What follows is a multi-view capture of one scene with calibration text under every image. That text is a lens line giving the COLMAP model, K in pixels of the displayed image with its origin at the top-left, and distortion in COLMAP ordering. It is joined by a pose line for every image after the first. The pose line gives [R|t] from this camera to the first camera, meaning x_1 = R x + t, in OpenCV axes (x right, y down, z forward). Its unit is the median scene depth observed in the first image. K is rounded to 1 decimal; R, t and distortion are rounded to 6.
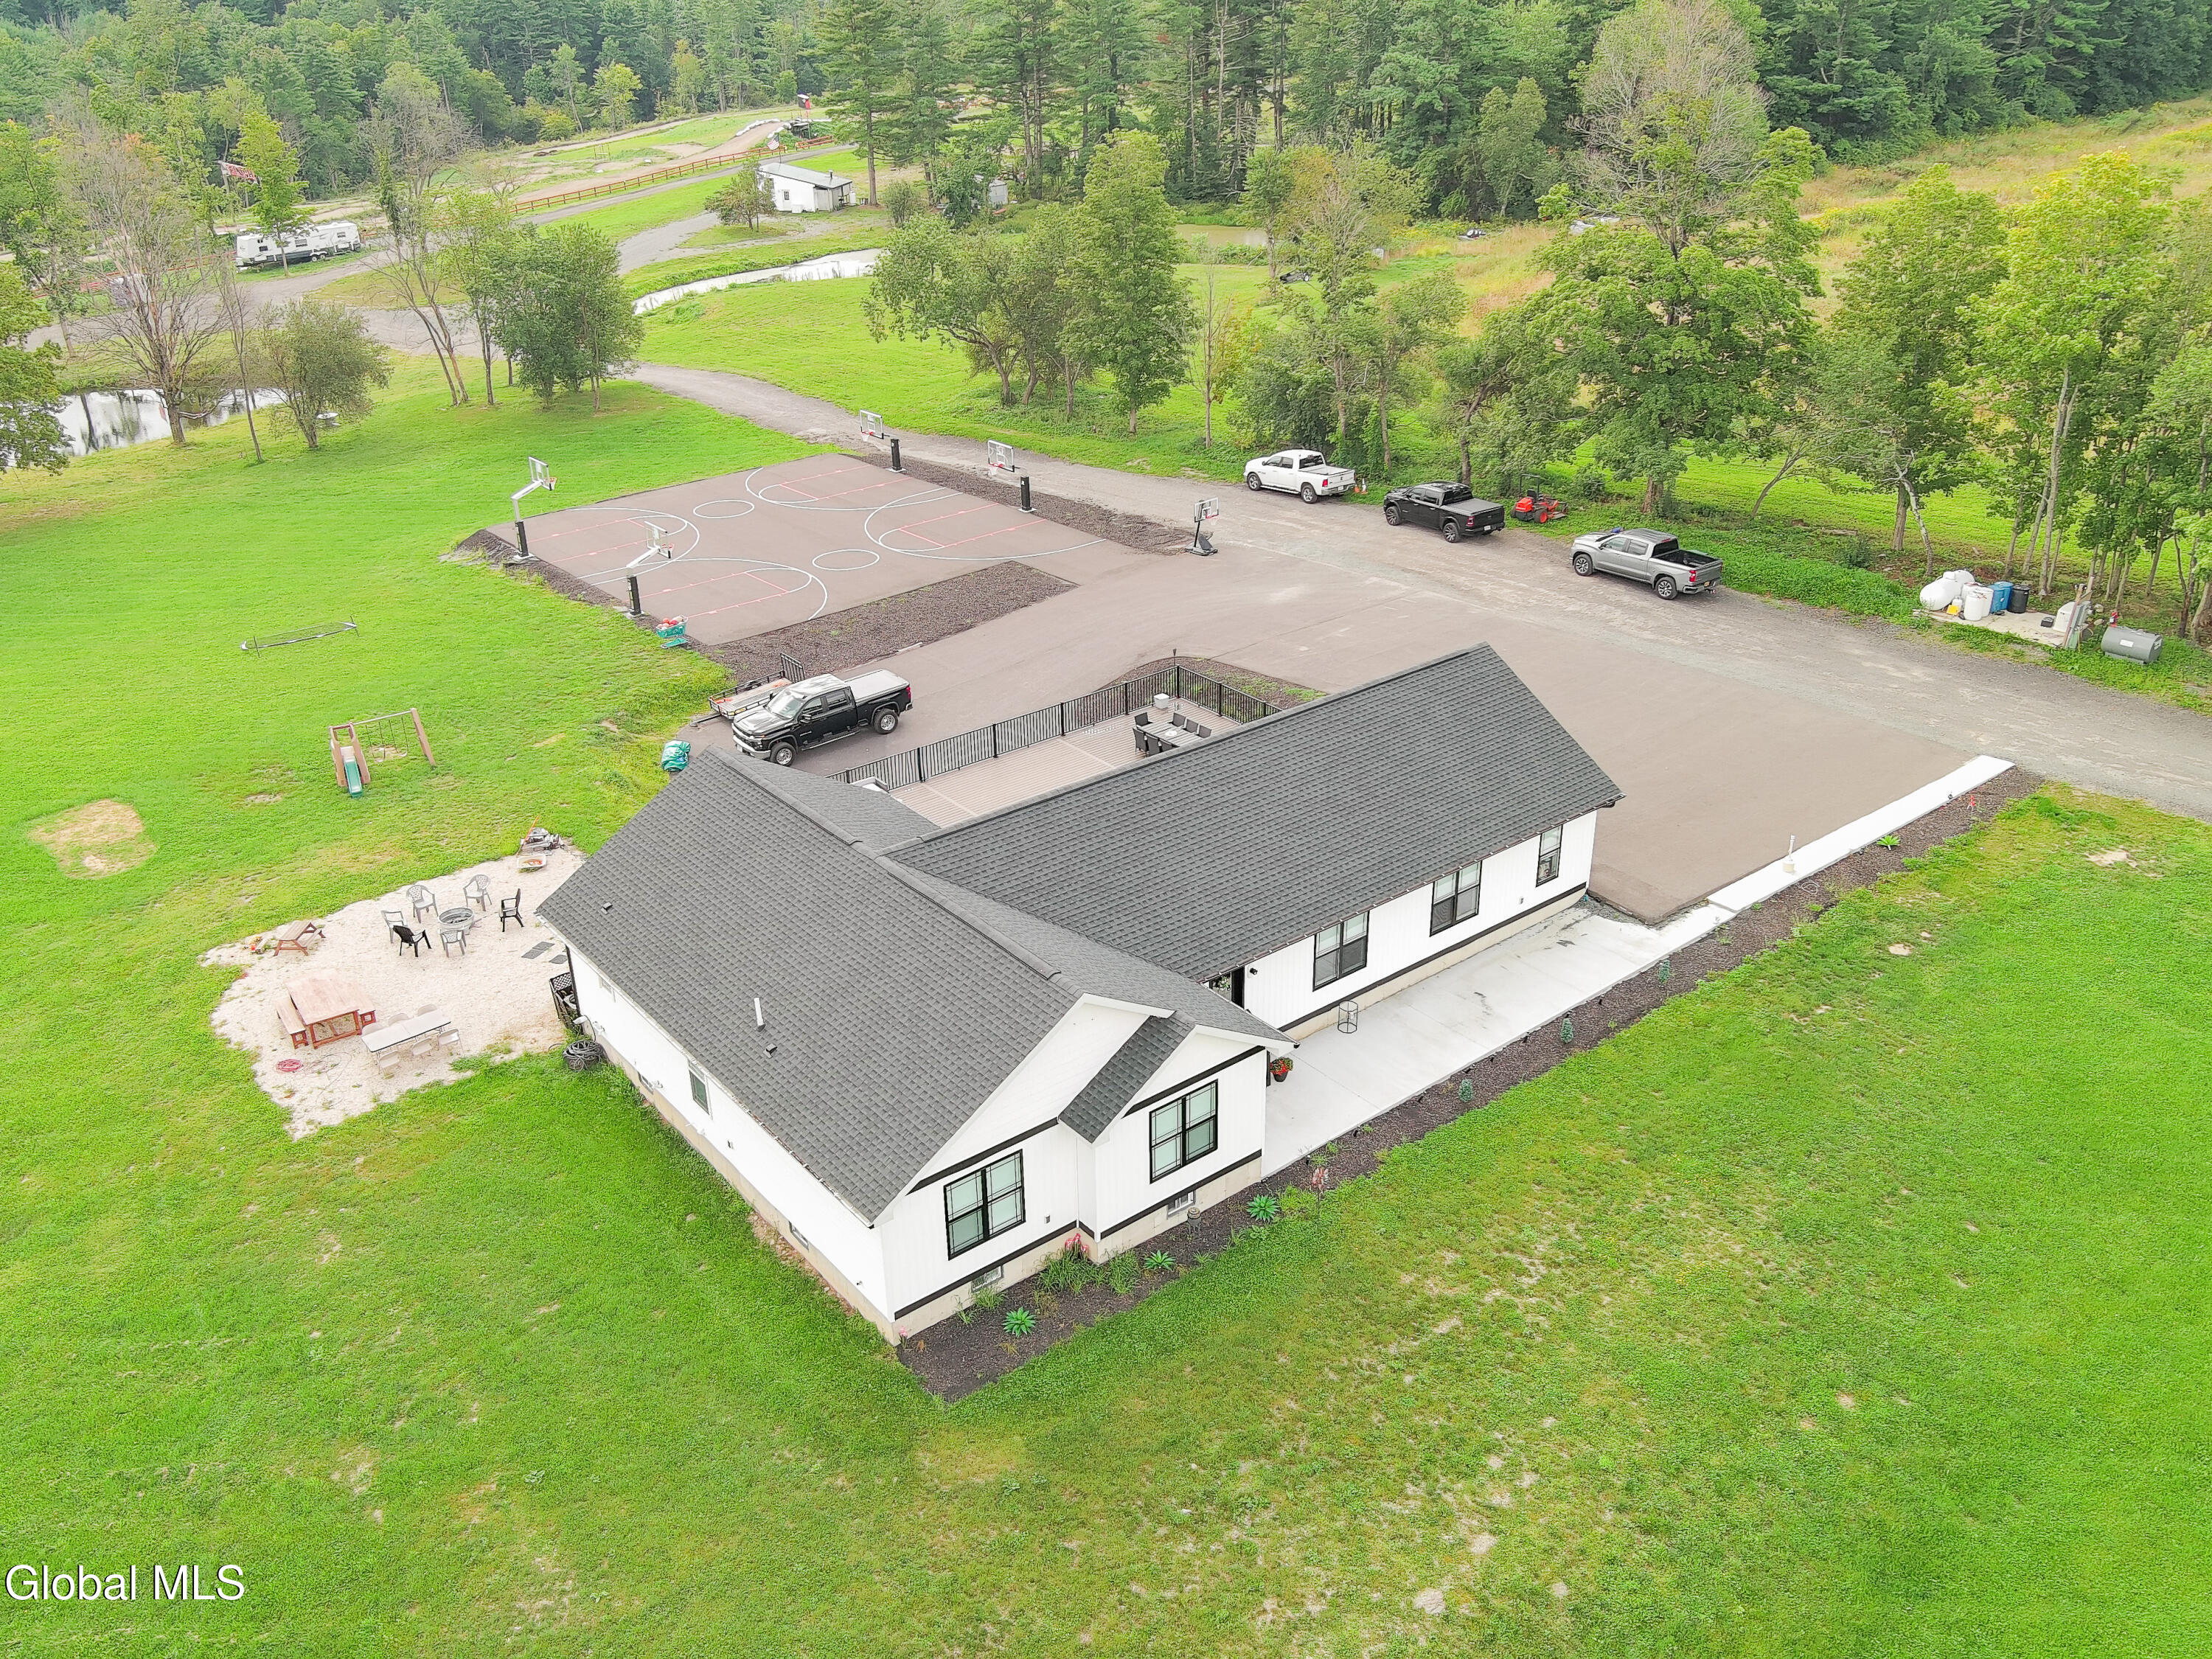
lens RADIAL K [[1807.8, 0, 1106.0], [0, 1807.8, 829.5], [0, 0, 1]] dist [0.033797, -0.067311]
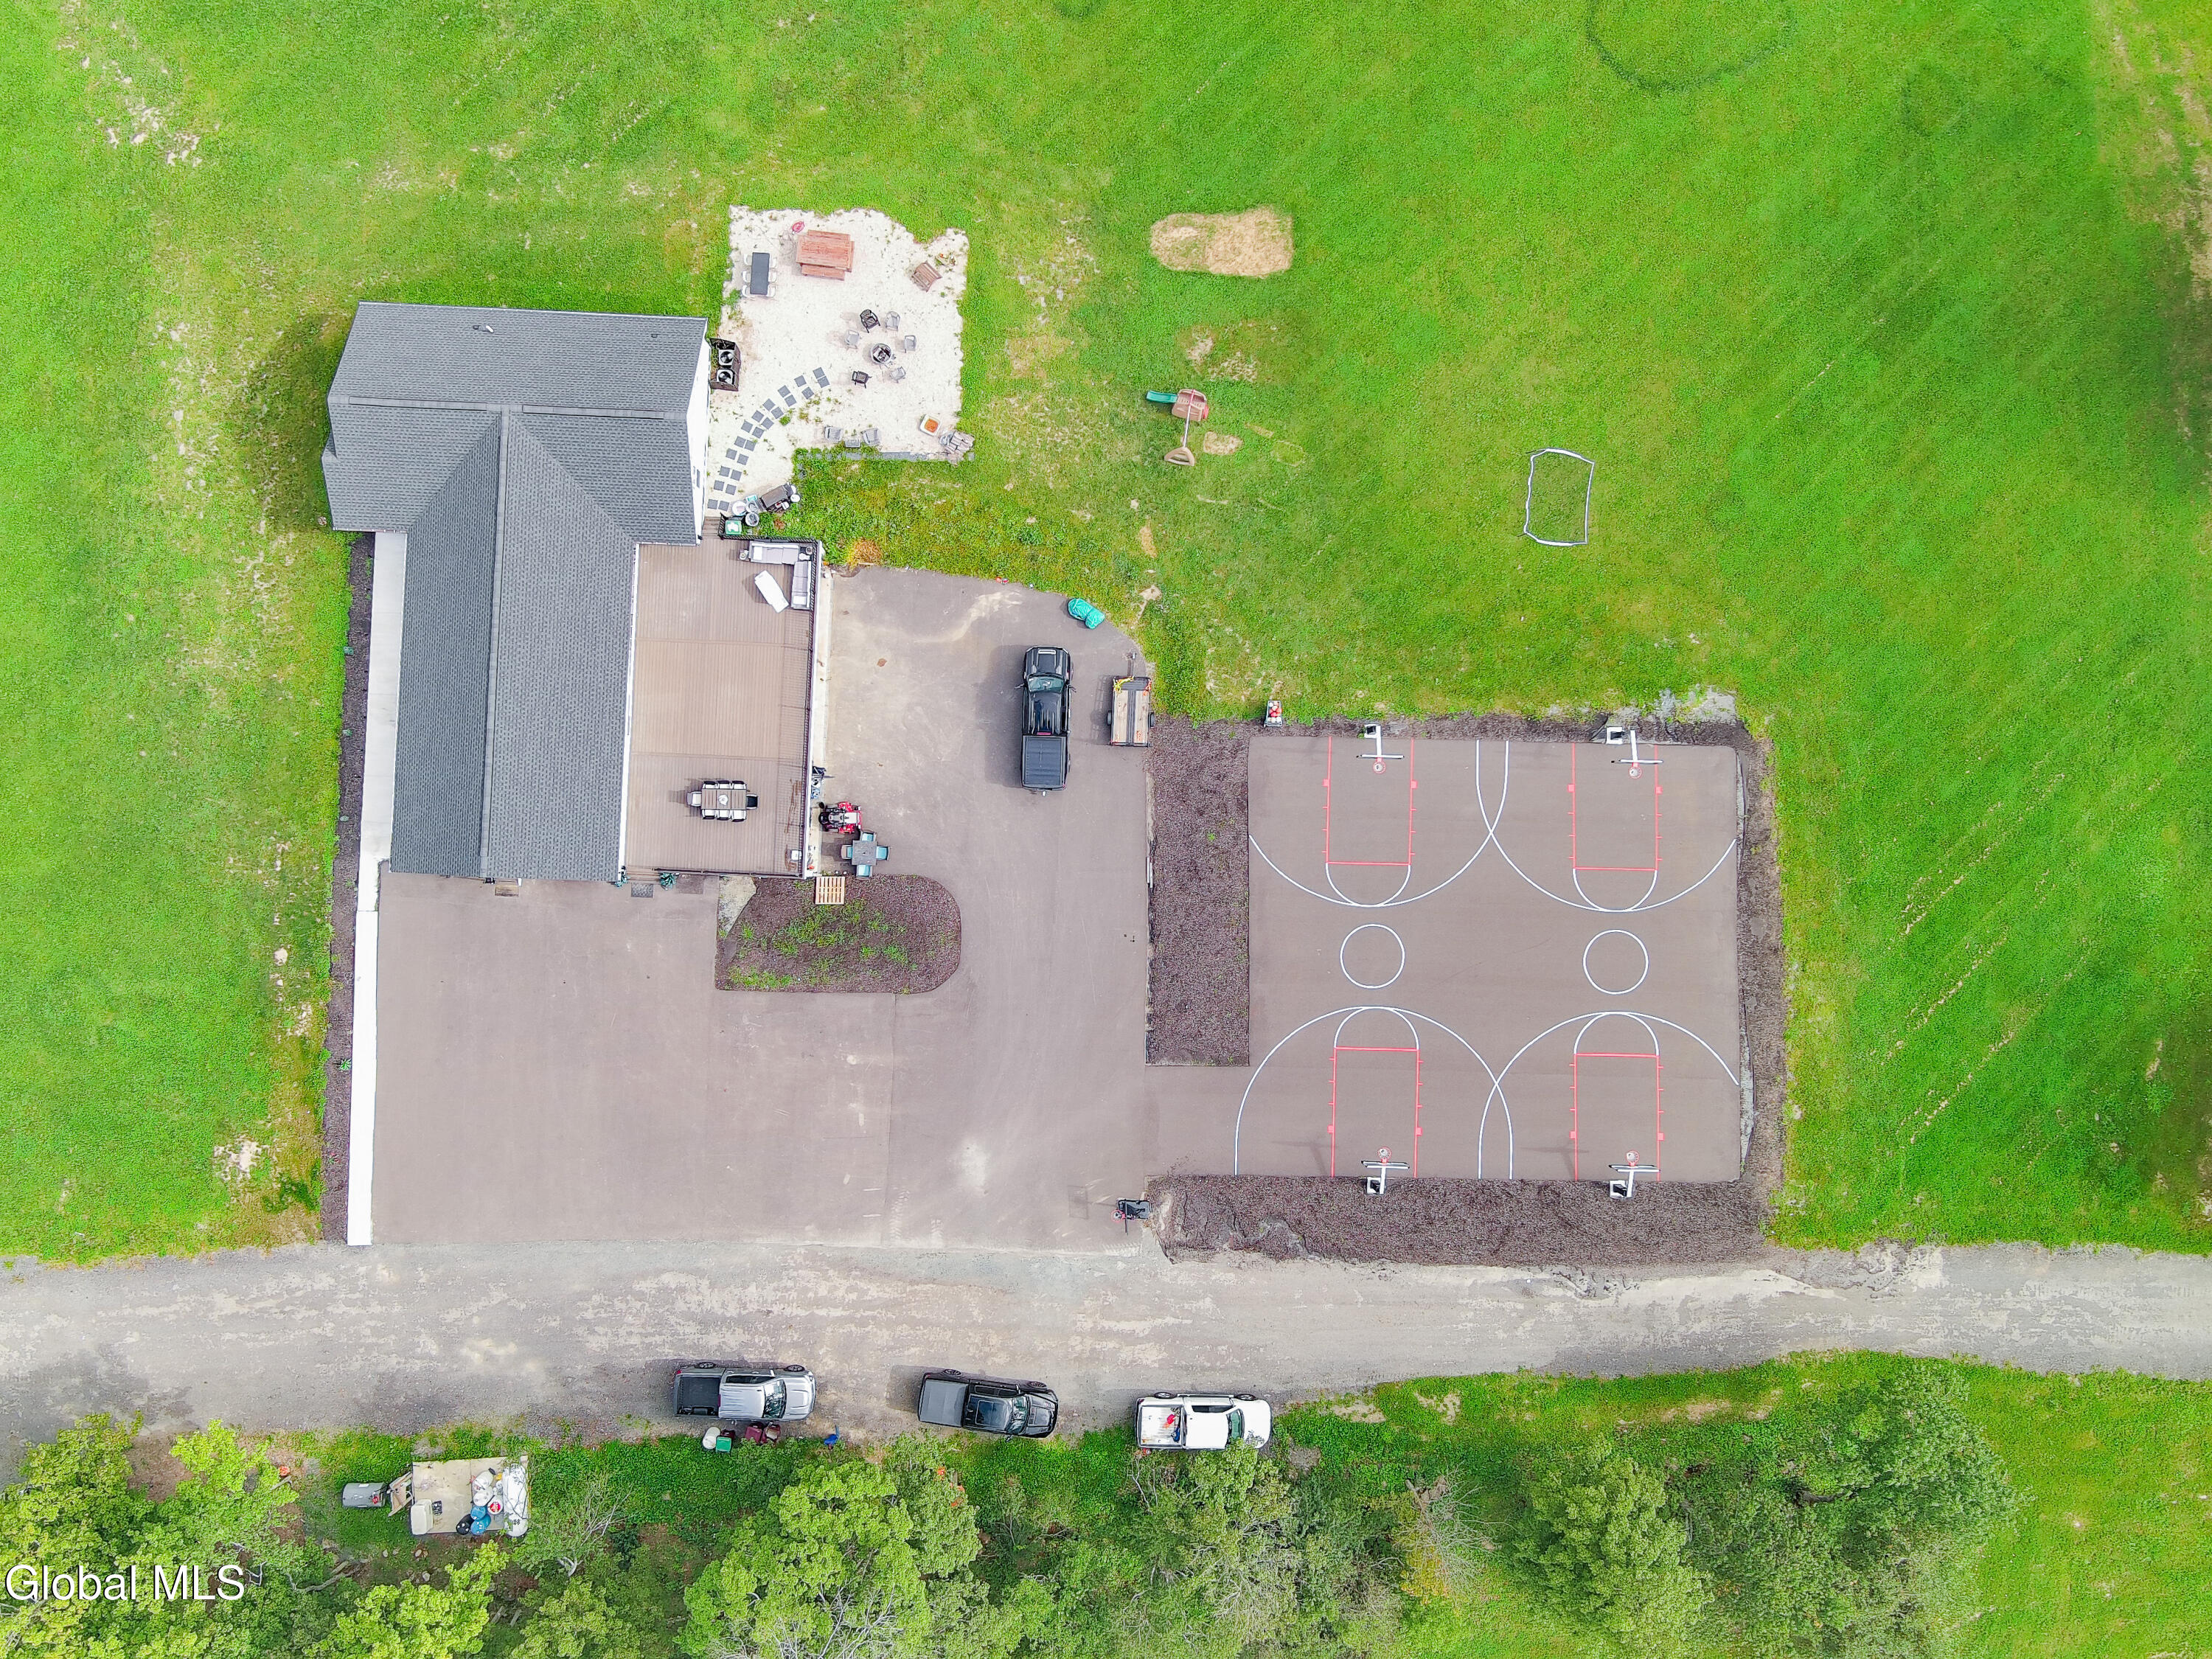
lens RADIAL K [[1807.8, 0, 1106.0], [0, 1807.8, 829.5], [0, 0, 1]] dist [0.033797, -0.067311]
pose [[-0.654389, 0.756156, 0.001654, -0.125381], [-0.333162, -0.290286, 0.897072, -1.236982], [0.678807, 0.586483, 0.441882, 0.499944]]
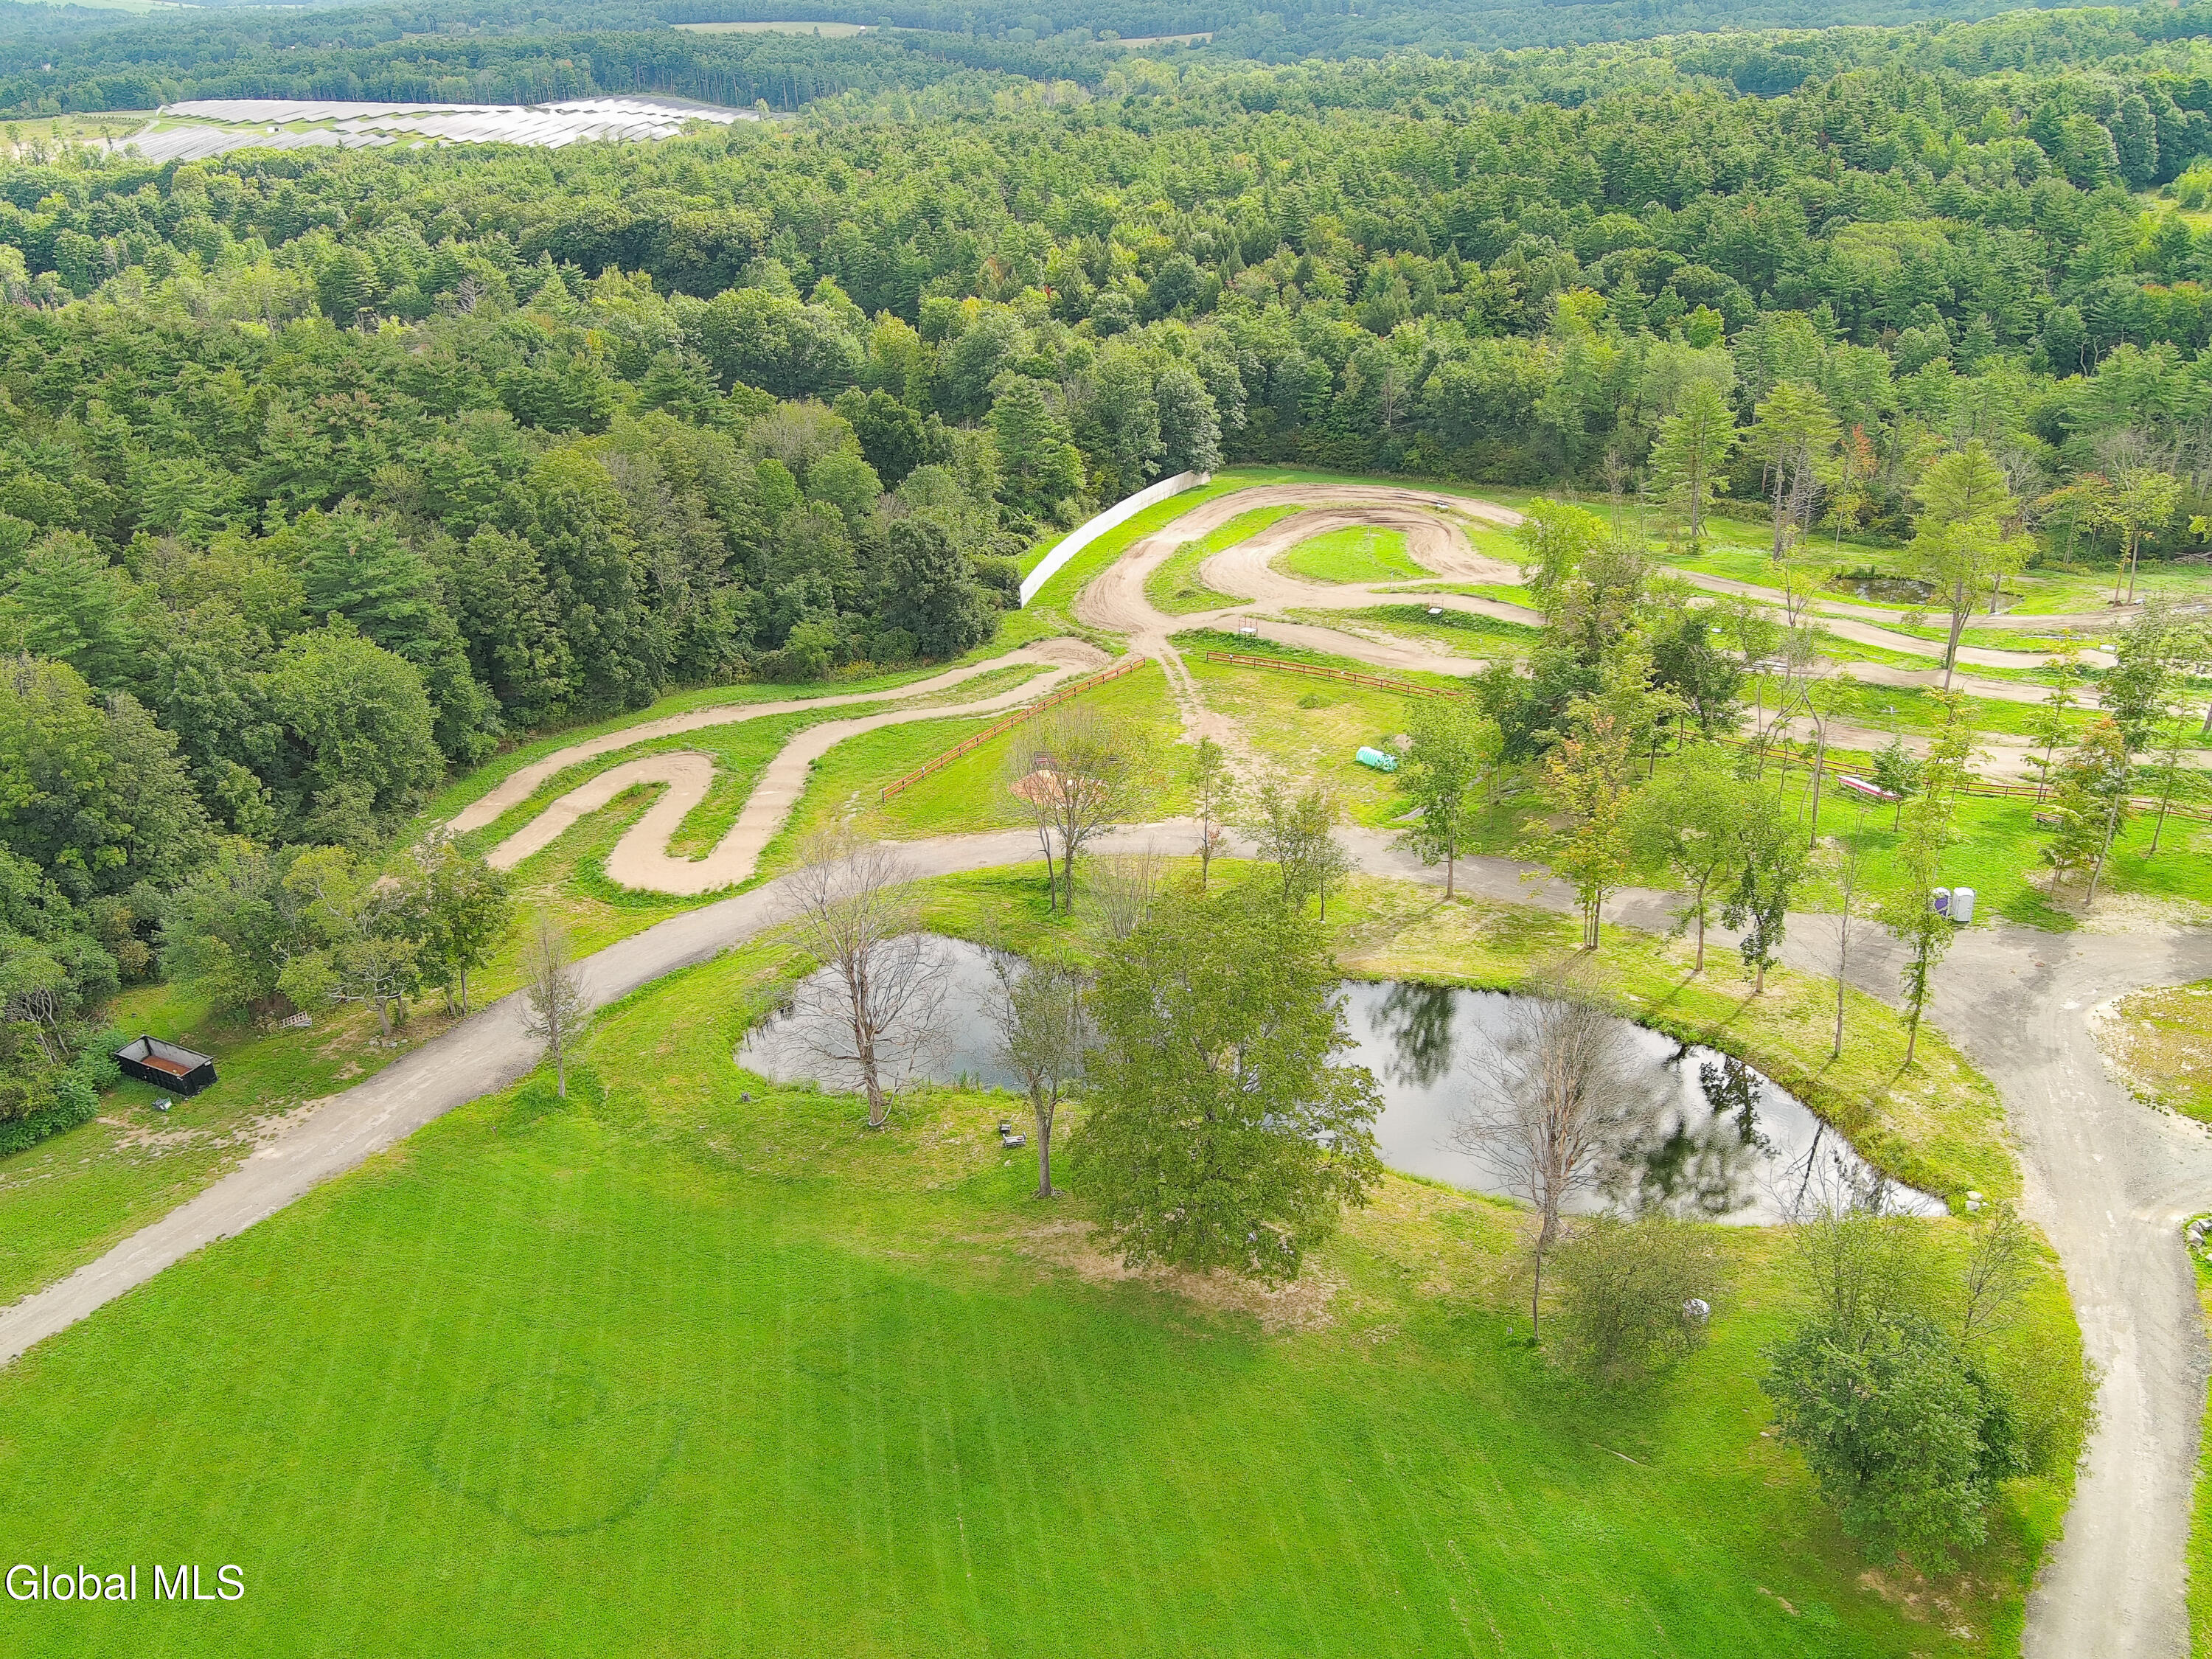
lens RADIAL K [[1807.8, 0, 1106.0], [0, 1807.8, 829.5], [0, 0, 1]] dist [0.033797, -0.067311]
pose [[0.275185, 0.419406, -0.865085, 0.207271], [-0.412503, 0.864297, 0.287806, -0.966765], [0.868398, 0.277650, 0.410847, 0.667751]]
